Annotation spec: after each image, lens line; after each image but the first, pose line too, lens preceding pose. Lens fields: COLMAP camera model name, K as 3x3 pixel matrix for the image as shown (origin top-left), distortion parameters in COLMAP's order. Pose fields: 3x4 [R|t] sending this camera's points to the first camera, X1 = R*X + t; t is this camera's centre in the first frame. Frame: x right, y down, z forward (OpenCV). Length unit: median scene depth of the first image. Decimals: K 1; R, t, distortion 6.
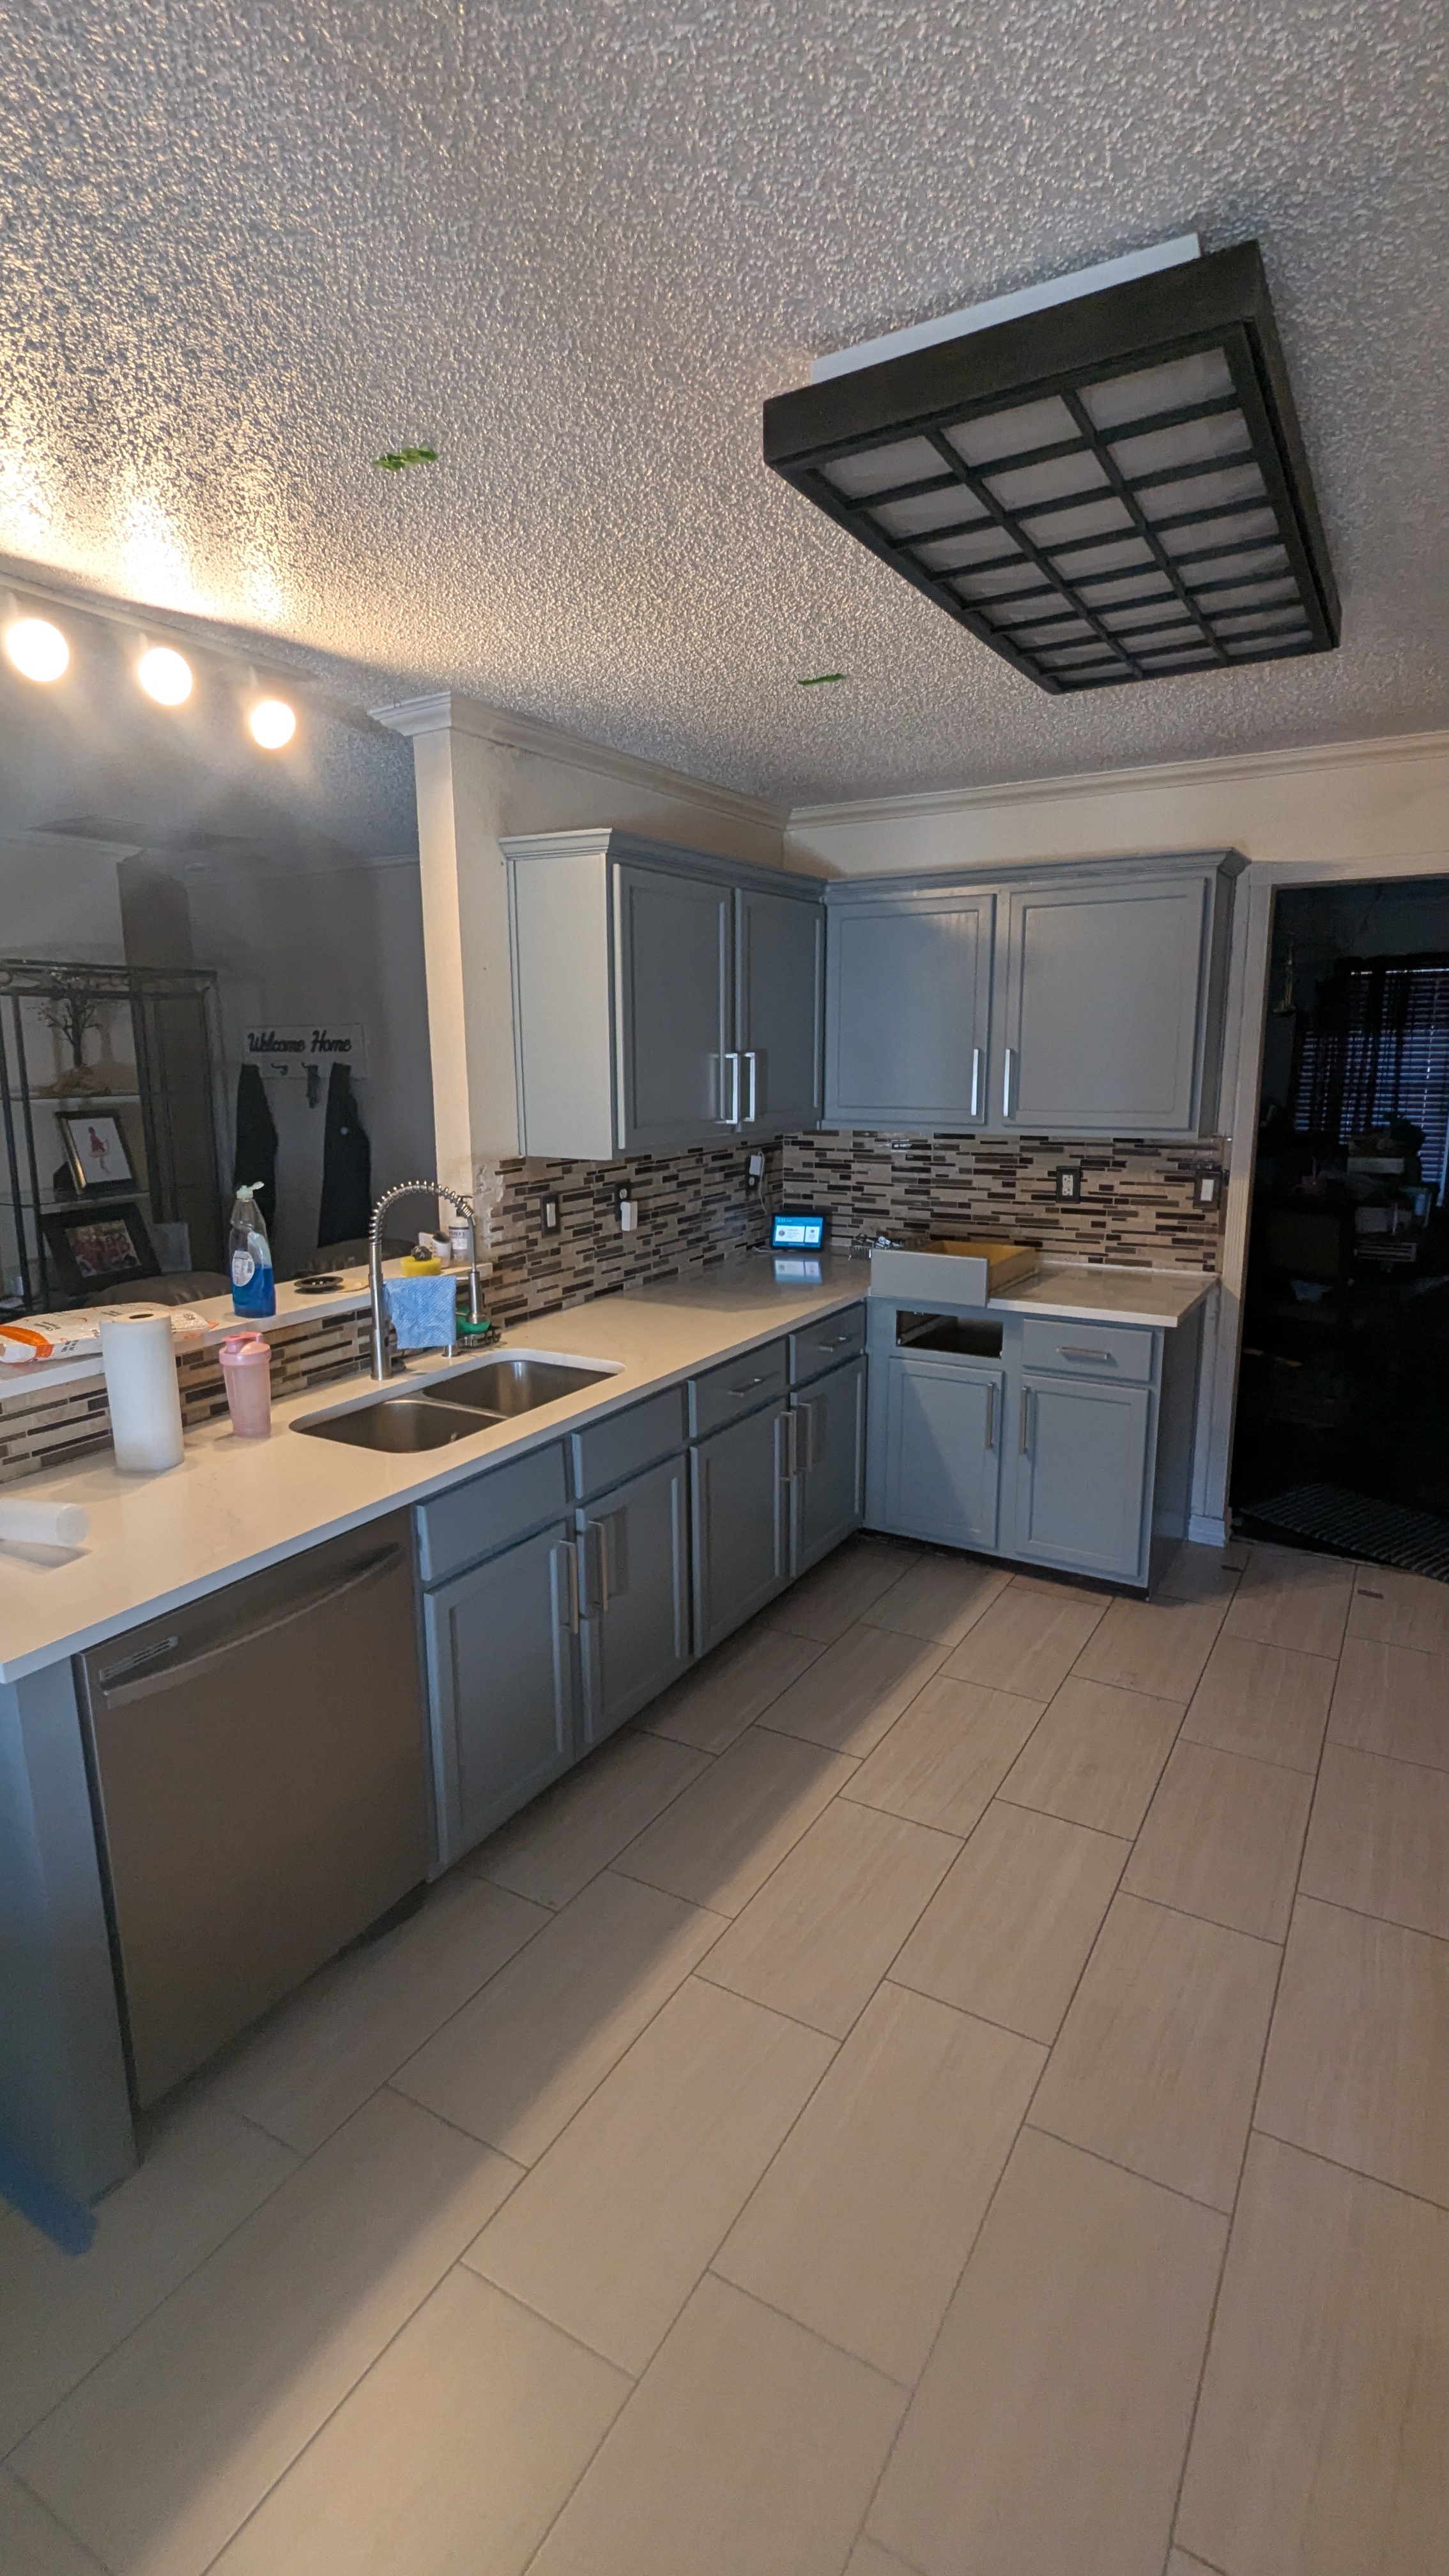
lens RADIAL K [[1207.0, 0, 714.1], [0, 1207.0, 1298.1], [0, 0, 1]] dist [0.000747, -0.006347]
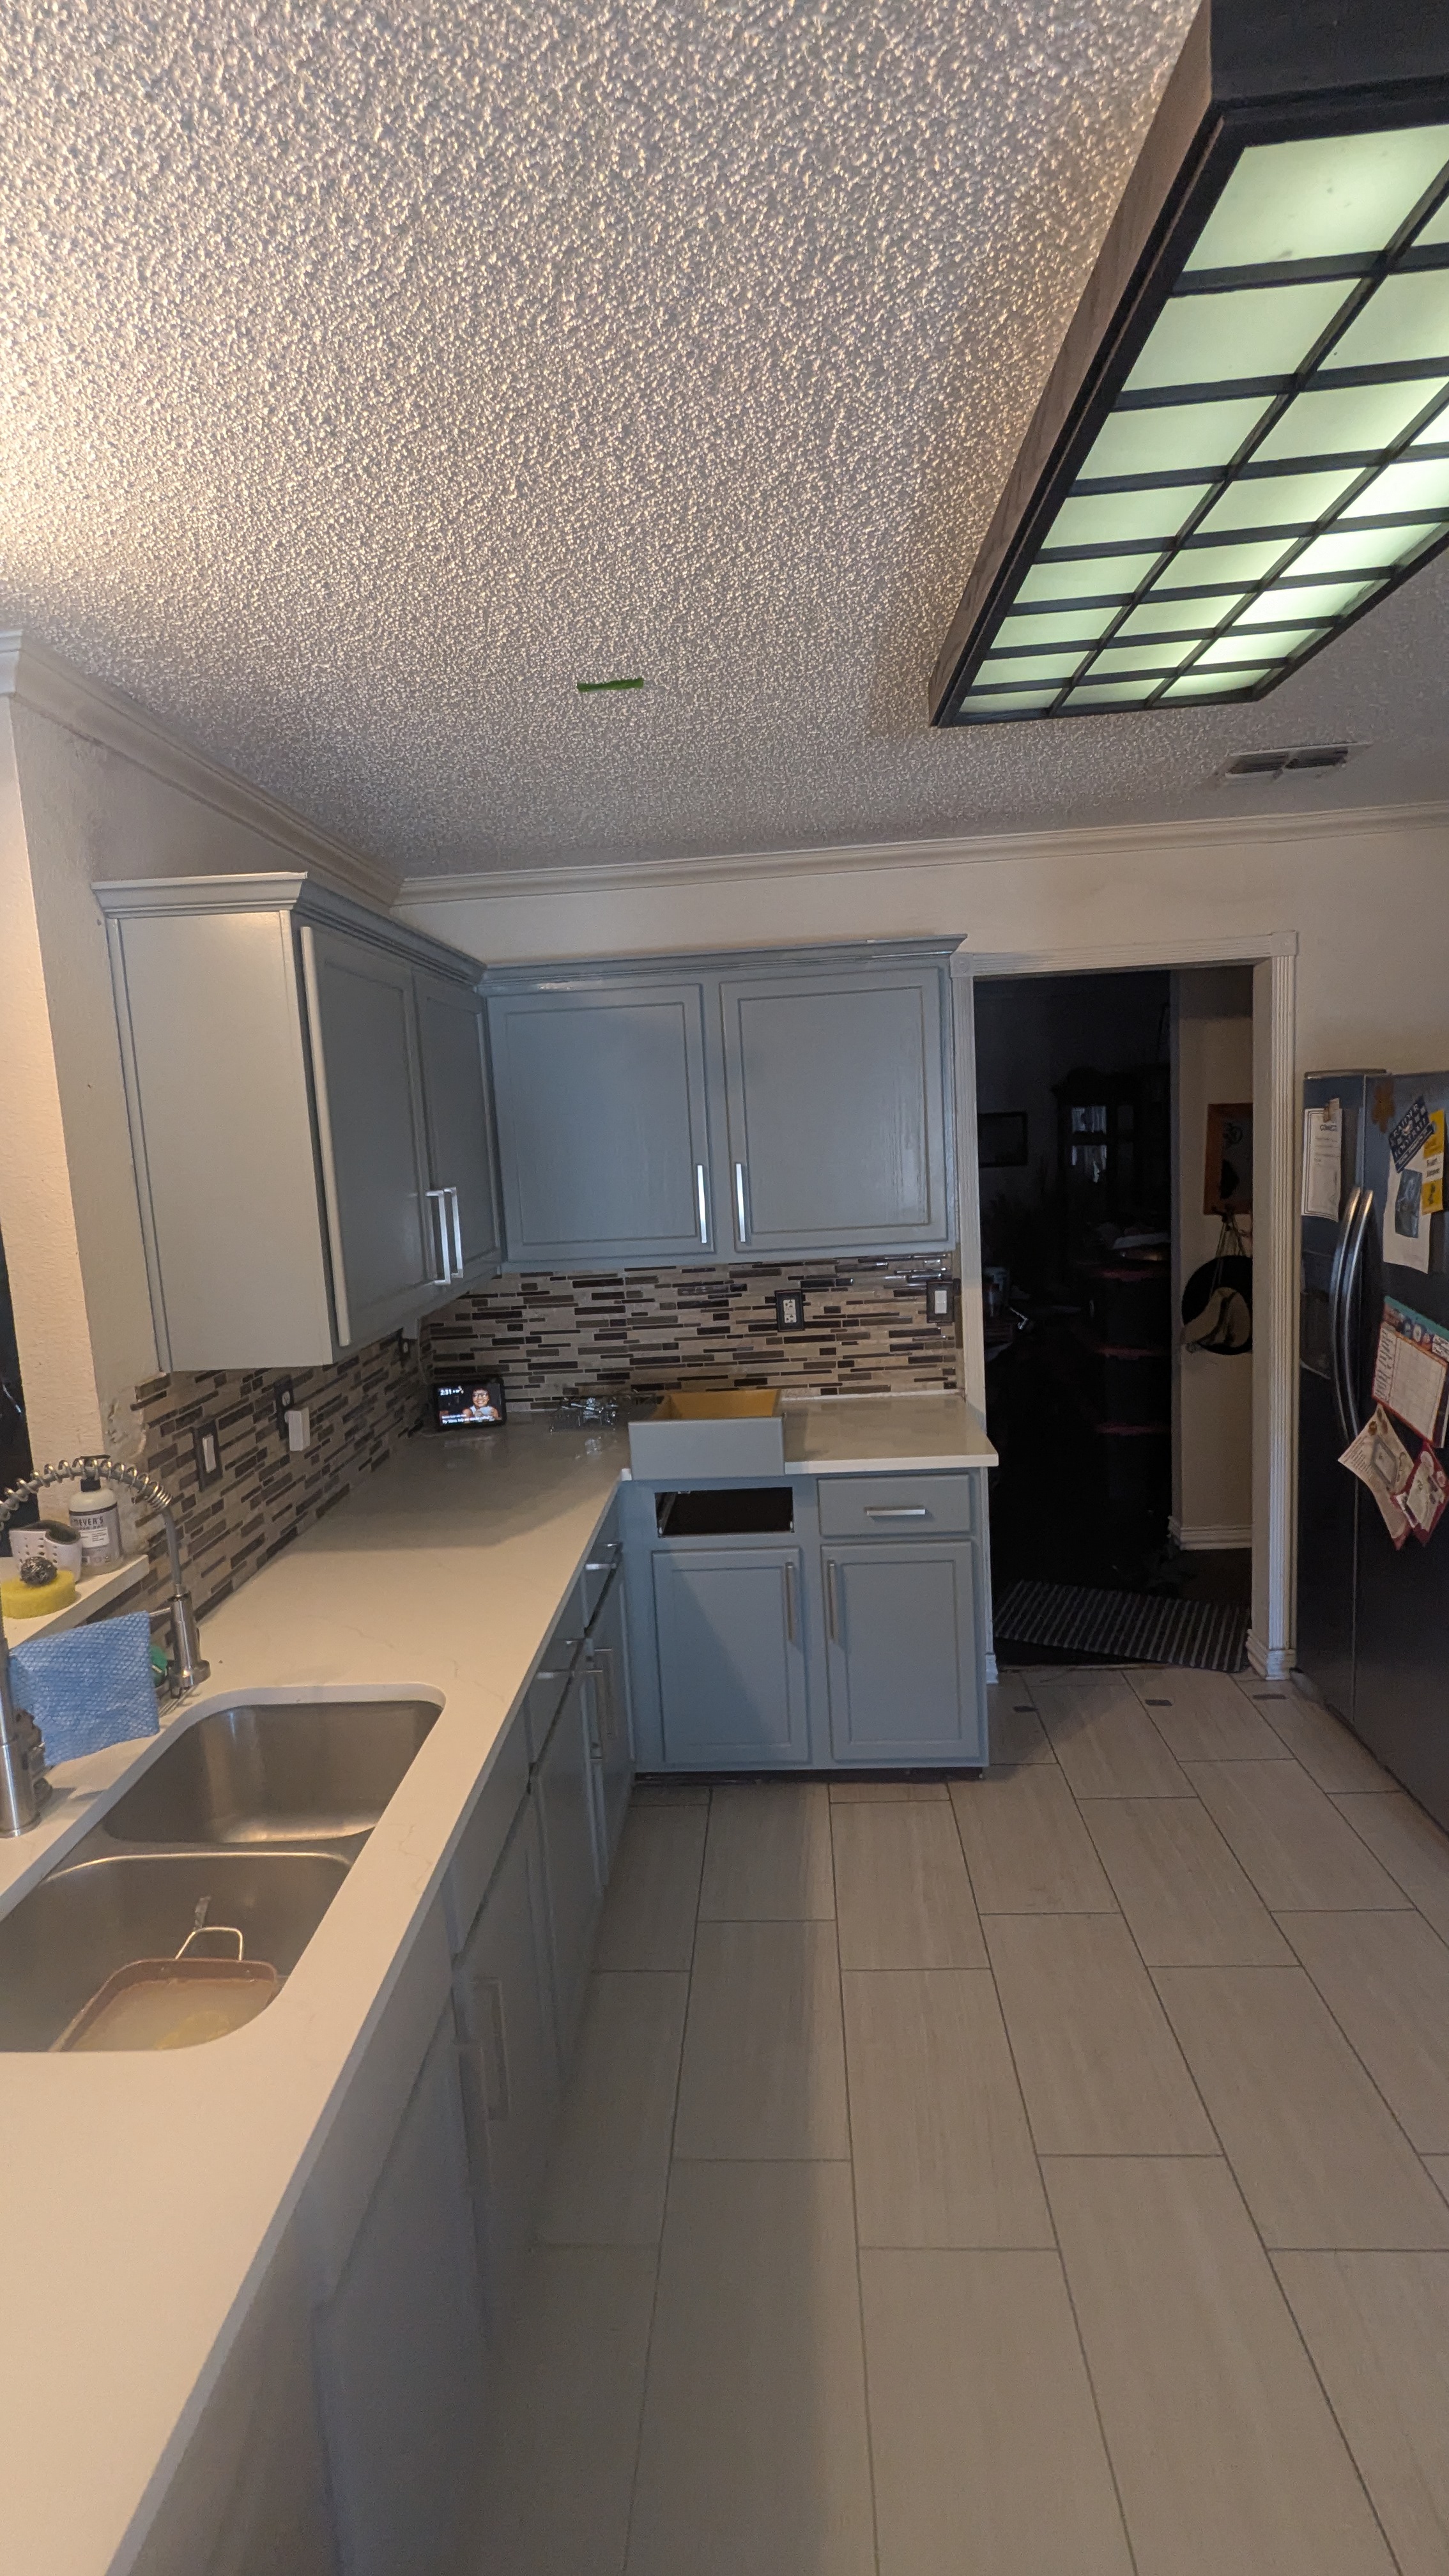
lens RADIAL K [[1207.0, 0, 712.7], [0, 1207.0, 1295.7], [0, 0, 1]] dist [0.000747, -0.006347]
pose [[0.886032, -0.105280, 0.451512, -0.162625], [0.142801, 0.988501, -0.049738, -0.074359], [-0.441084, 0.108545, 0.890878, 0.262788]]
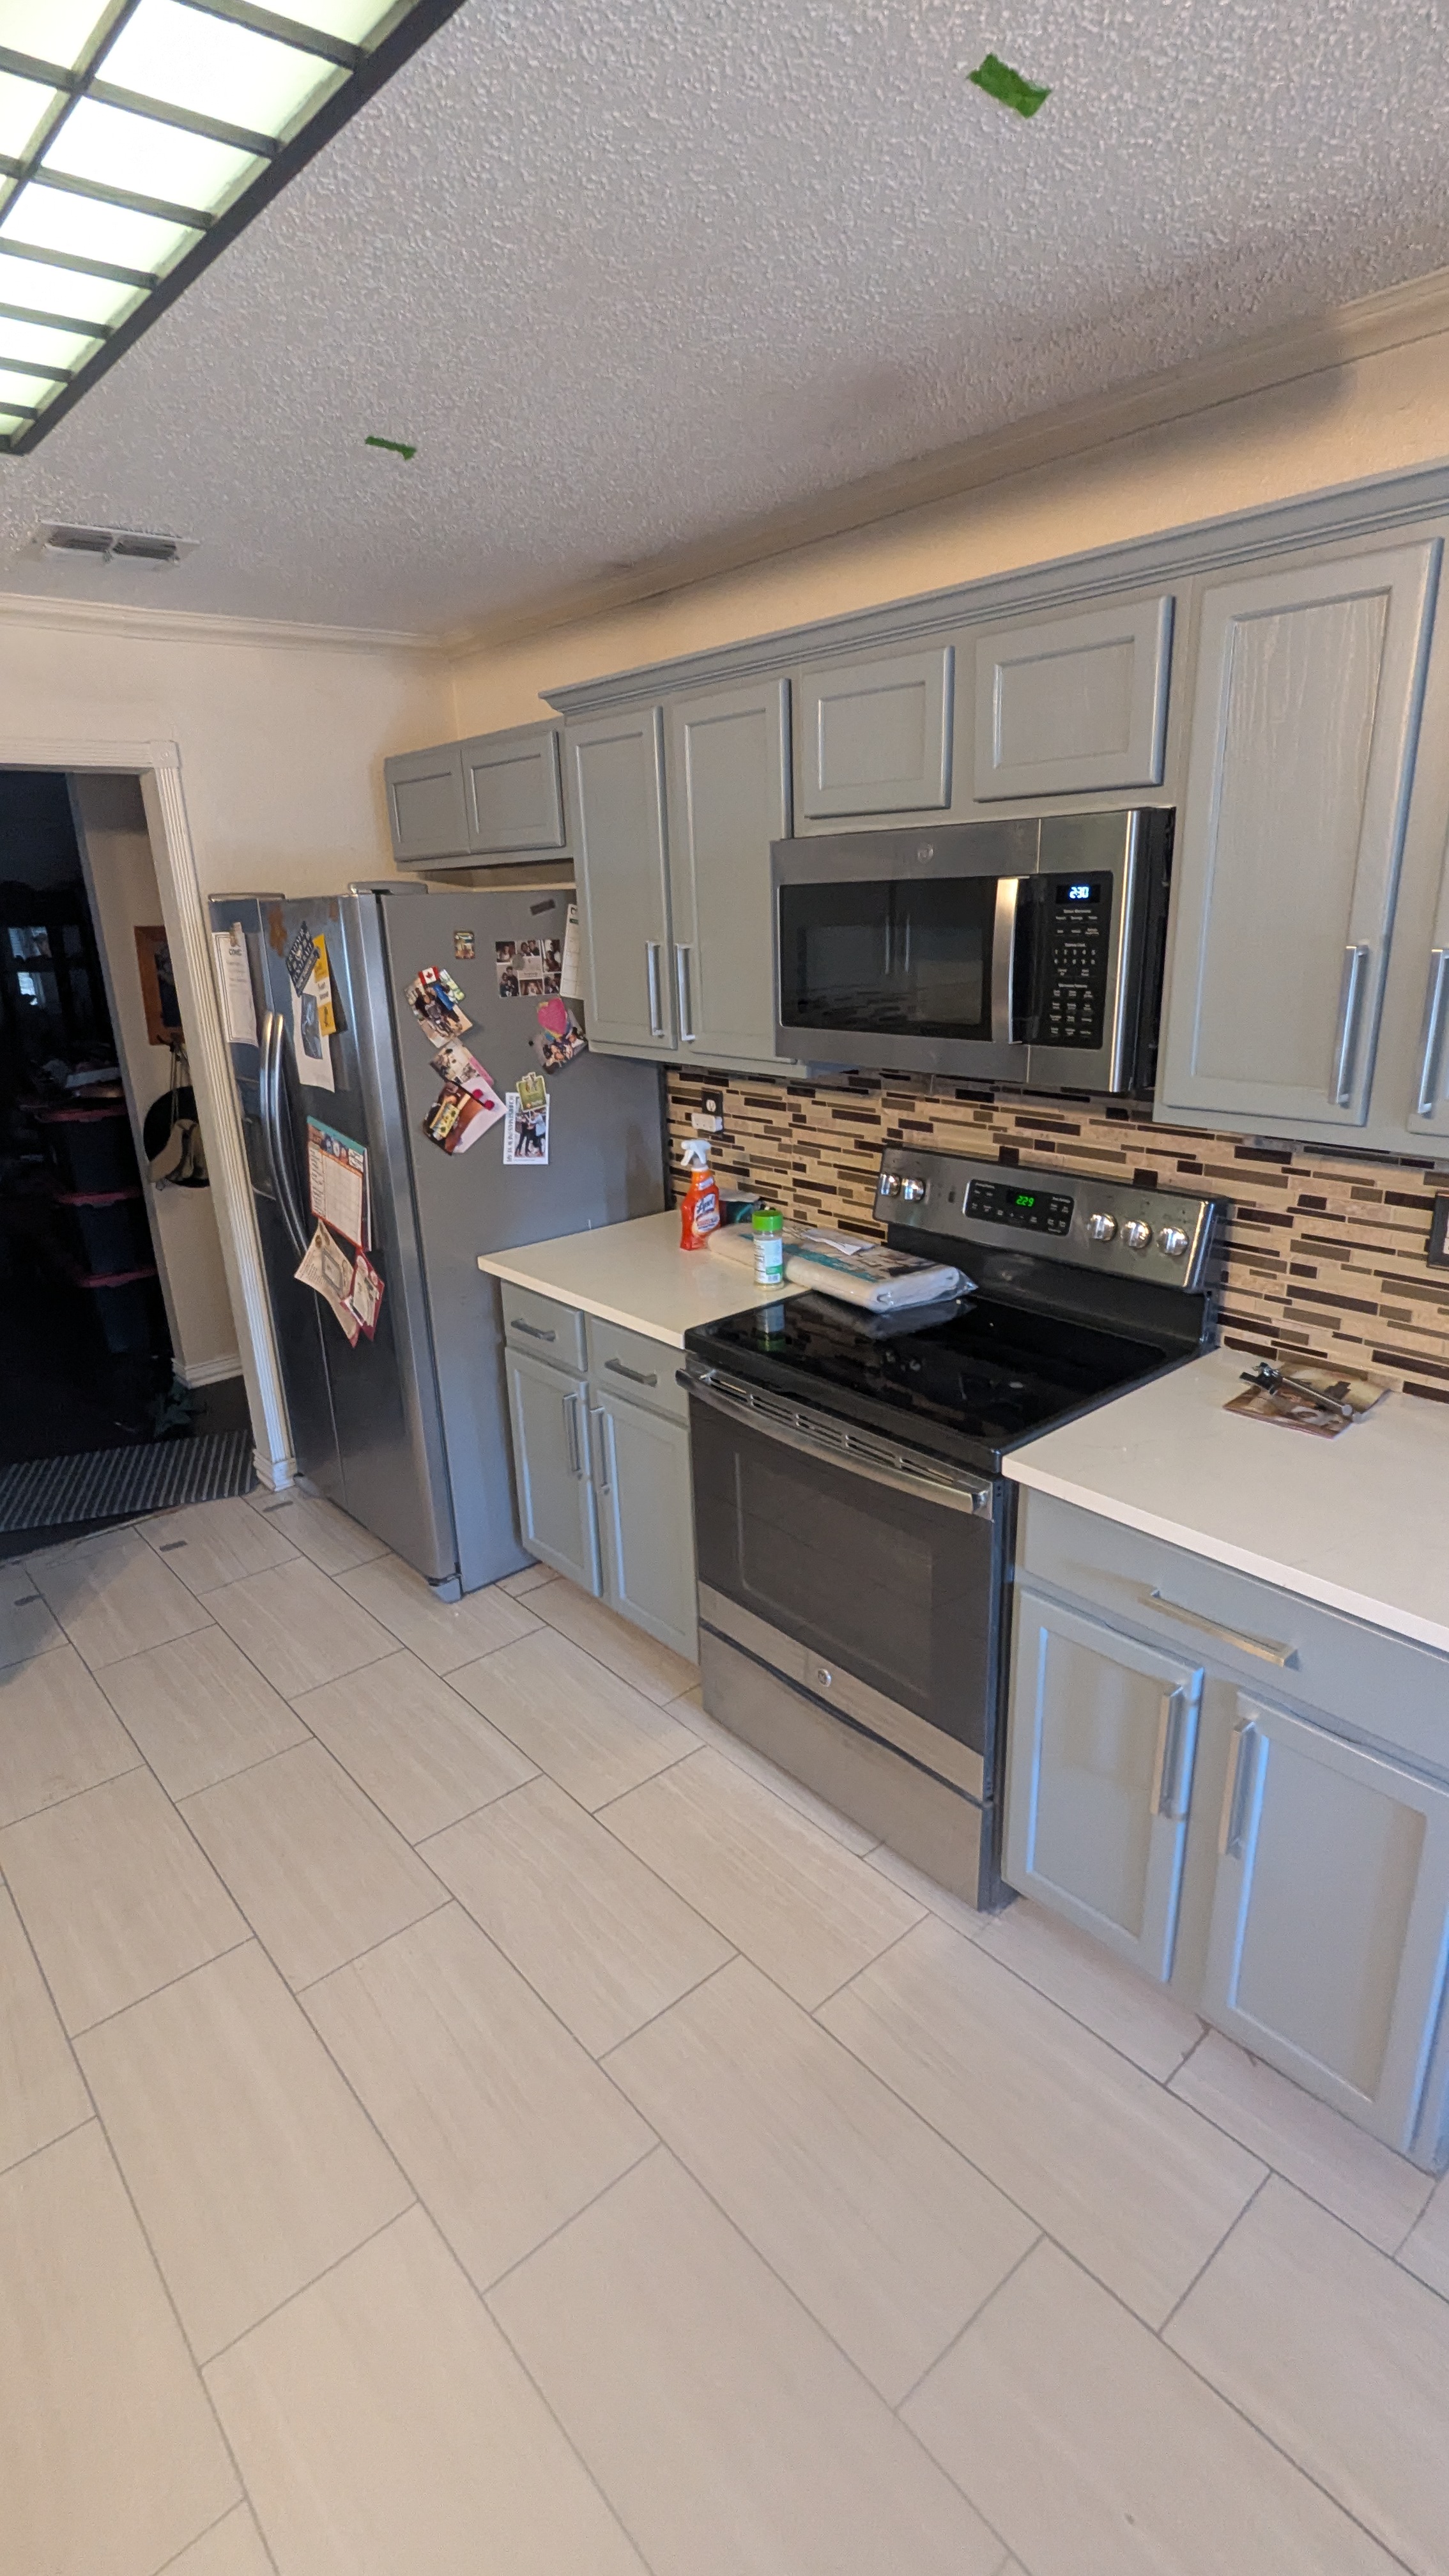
lens RADIAL K [[1207.0, 0, 716.1], [0, 1207.0, 1295.1], [0, 0, 1]] dist [0.000747, -0.006347]
pose [[0.309424, -0.300153, 0.902311, -0.120884], [0.230205, 0.944297, 0.235177, -0.065497], [-0.922639, 0.134947, 0.361285, 0.227931]]
